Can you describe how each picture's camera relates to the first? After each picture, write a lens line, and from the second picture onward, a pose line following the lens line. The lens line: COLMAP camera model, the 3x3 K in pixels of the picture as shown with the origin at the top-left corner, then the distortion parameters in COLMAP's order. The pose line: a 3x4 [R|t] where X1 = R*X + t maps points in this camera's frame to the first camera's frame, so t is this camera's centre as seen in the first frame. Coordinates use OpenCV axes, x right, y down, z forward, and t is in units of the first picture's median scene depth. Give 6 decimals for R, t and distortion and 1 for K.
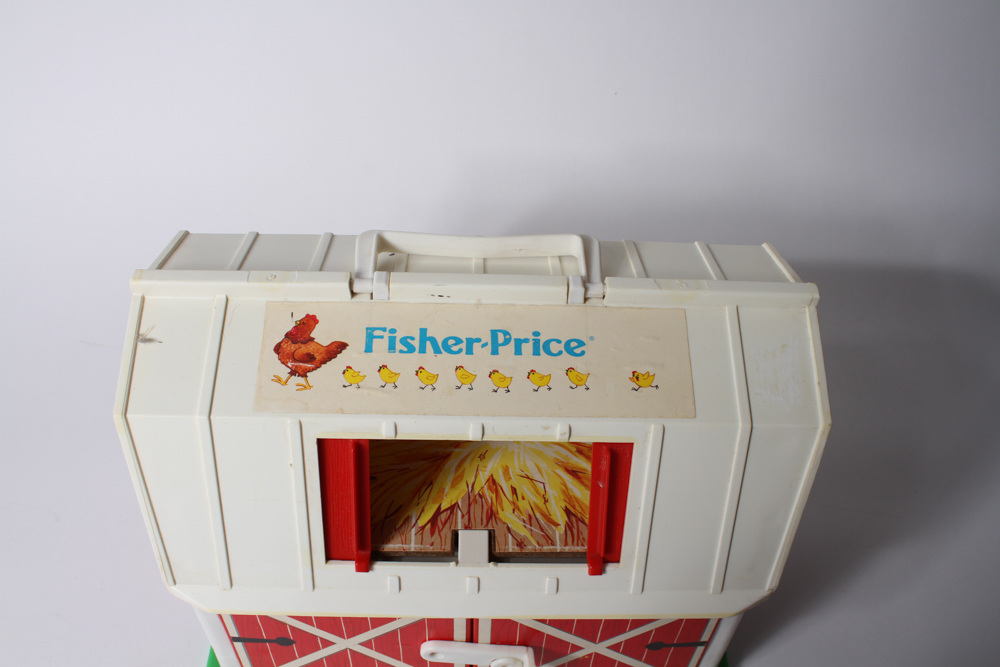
lens RADIAL K [[895.2, 0, 499.3], [0, 895.2, 356.2], [0, 0, 1]] dist [-0.115158, -0.001548]
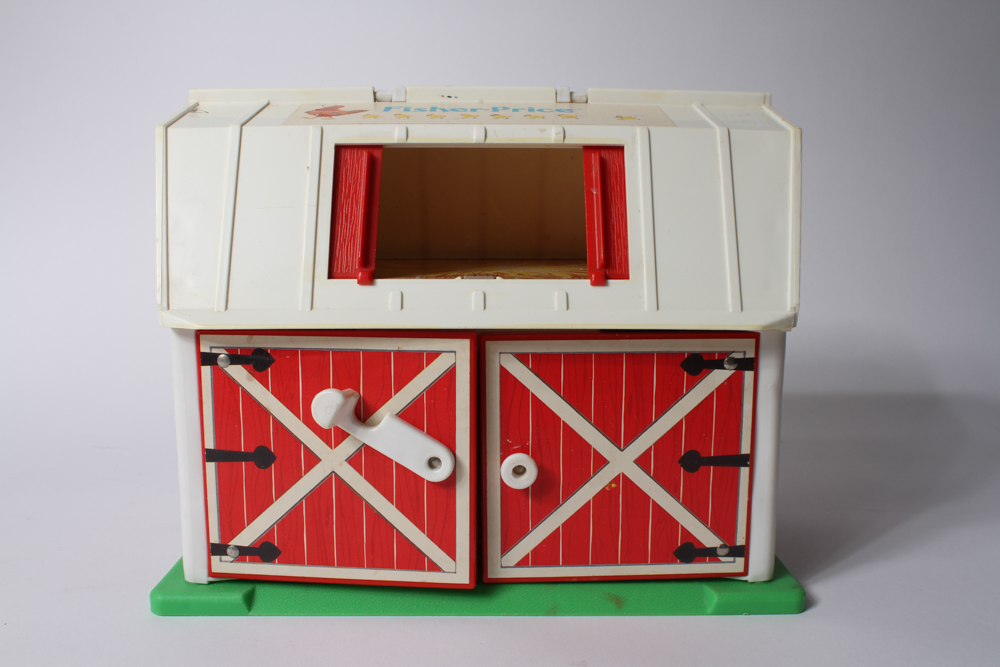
lens RADIAL K [[895.2, 0, 499.3], [0, 895.2, 356.2], [0, 0, 1]] dist [-0.115158, -0.001548]
pose [[0.999537, -0.030315, -0.002647, -0.006620], [0.022082, 0.782429, -0.622349, 0.927930], [0.020938, 0.622002, 0.782736, 0.291512]]
